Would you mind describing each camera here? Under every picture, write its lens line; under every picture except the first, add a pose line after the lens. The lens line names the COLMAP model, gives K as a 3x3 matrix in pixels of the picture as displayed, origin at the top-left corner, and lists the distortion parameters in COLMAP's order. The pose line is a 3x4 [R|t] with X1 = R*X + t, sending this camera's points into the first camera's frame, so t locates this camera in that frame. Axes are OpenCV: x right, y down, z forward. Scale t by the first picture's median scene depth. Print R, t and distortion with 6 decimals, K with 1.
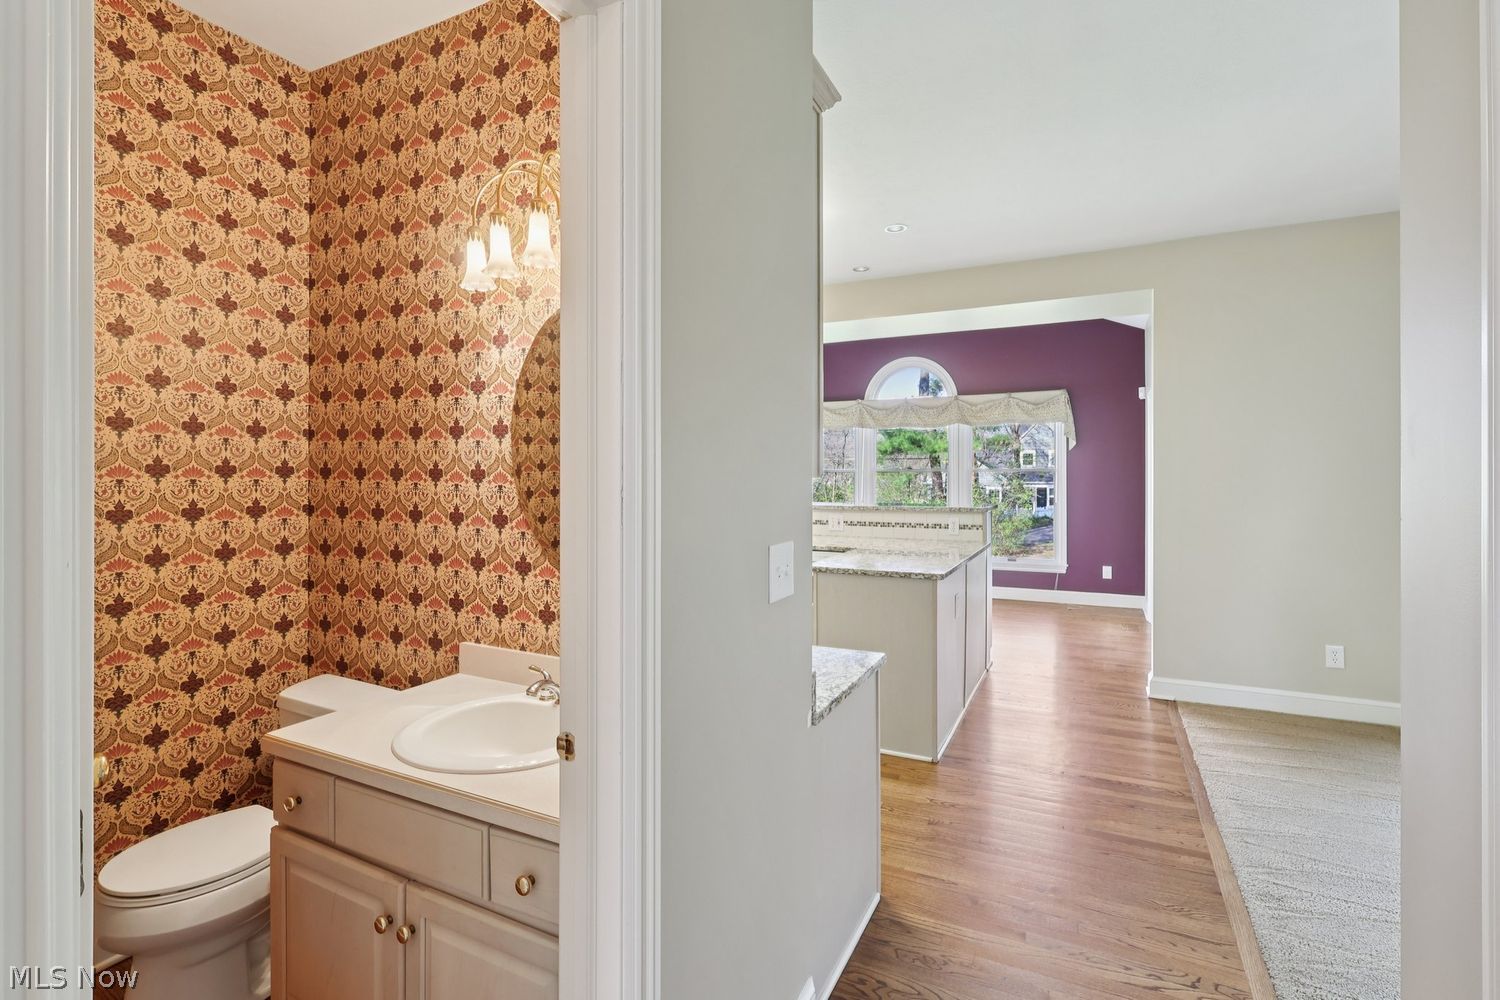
lens RADIAL K [[697.8, 0, 752.2], [0, 697.8, 481.7], [0, 0, 1]] dist [-0.001006, -0.000477]
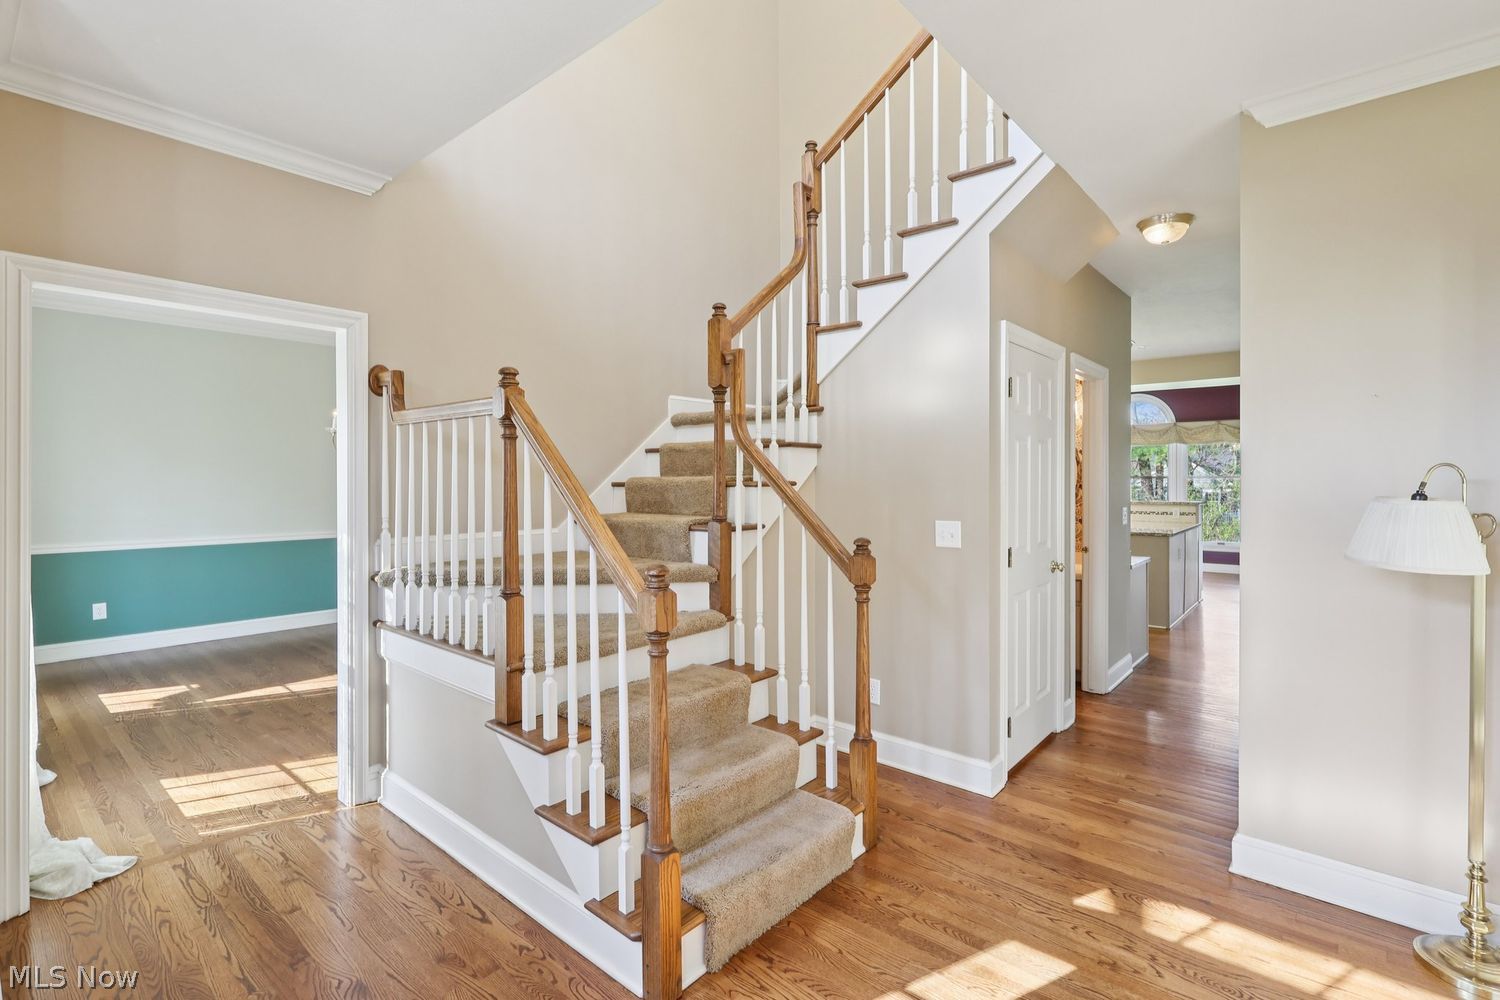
lens RADIAL K [[697.8, 0, 752.2], [0, 697.8, 481.7], [0, 0, 1]] dist [-0.001006, -0.000477]
pose [[0.969711, 0.009375, -0.244073, -0.212477], [-0.009048, 0.999956, 0.002462, -0.004301], [0.244086, -0.000179, 0.969754, -0.637337]]
